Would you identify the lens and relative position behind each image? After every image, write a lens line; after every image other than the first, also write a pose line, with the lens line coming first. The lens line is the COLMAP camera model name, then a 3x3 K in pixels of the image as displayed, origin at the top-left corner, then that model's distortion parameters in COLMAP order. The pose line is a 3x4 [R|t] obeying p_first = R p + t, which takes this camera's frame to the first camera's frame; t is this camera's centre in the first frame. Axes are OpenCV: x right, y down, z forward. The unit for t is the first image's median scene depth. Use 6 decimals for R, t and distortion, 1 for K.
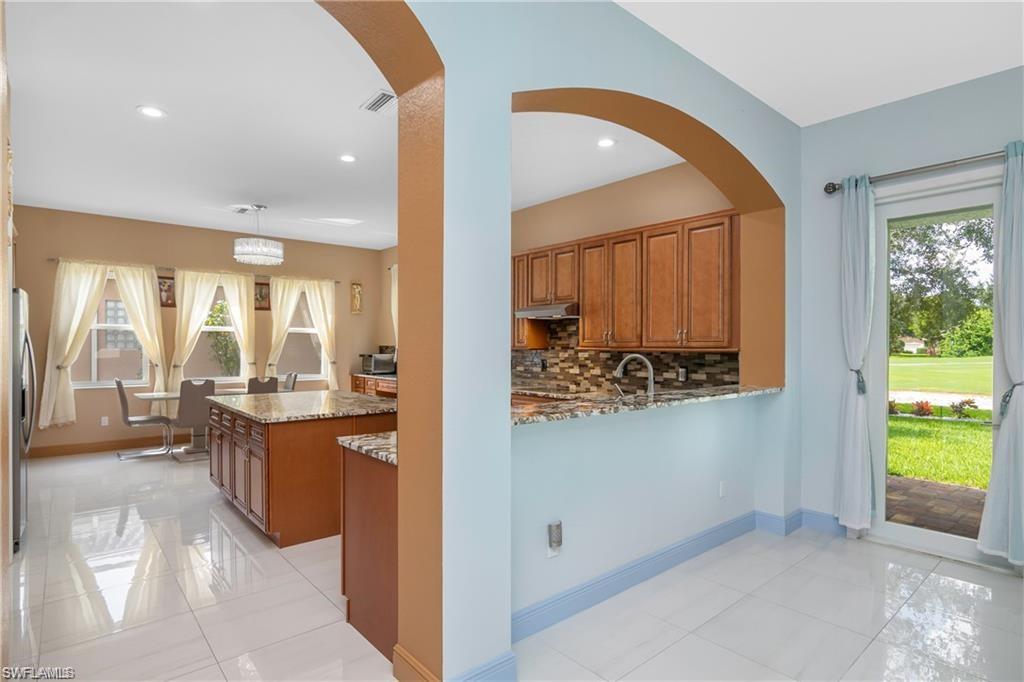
lens RADIAL K [[521.7, 0, 510.9], [0, 521.7, 345.4], [0, 0, 1]] dist [-0.005655, 0.001316]
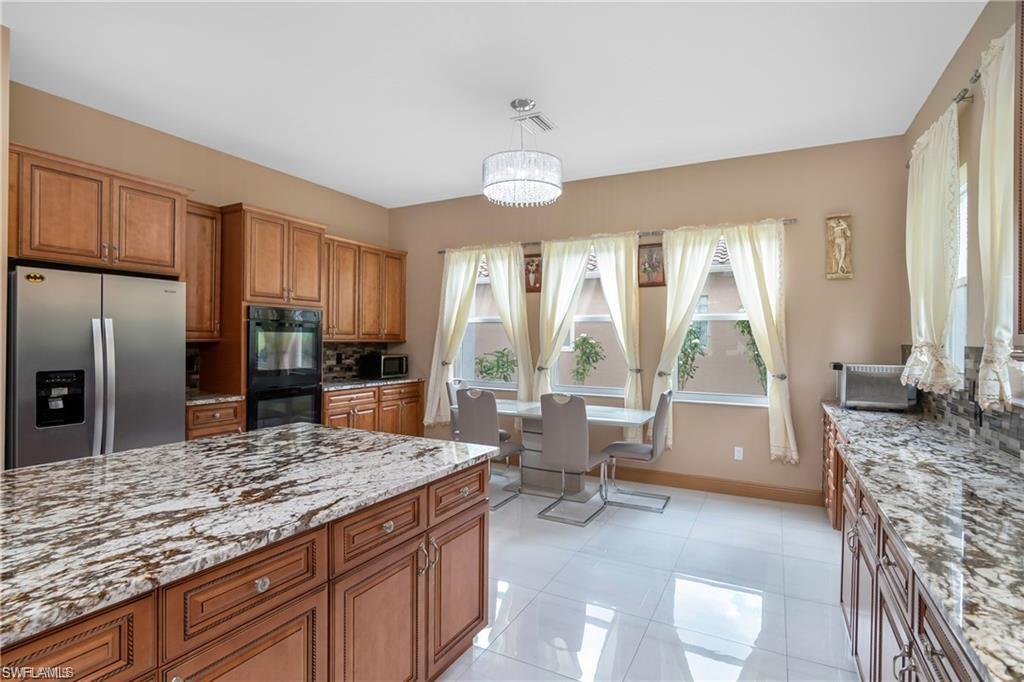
lens RADIAL K [[521.7, 0, 507.8], [0, 521.7, 341.4], [0, 0, 1]] dist [-0.005655, 0.001316]
pose [[0.353984, 0.003911, -0.935243, 0.073066], [-0.009658, 0.999953, 0.000526, 0.000069], [0.935202, 0.008847, 0.354005, 0.823305]]
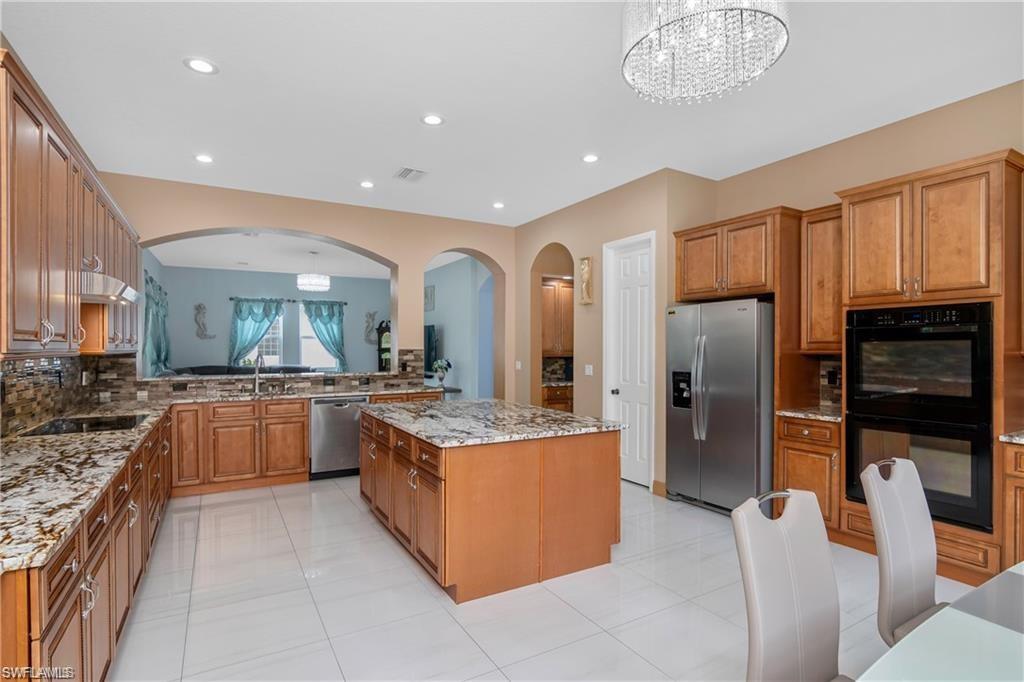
lens RADIAL K [[521.7, 0, 492.4], [0, 521.7, 350.8], [0, 0, 1]] dist [-0.005655, 0.001316]
pose [[-0.977728, -0.004910, 0.209820, -0.460850], [-0.003912, 0.999979, 0.005169, -0.000499], [-0.209841, 0.004233, -0.977726, 1.424593]]
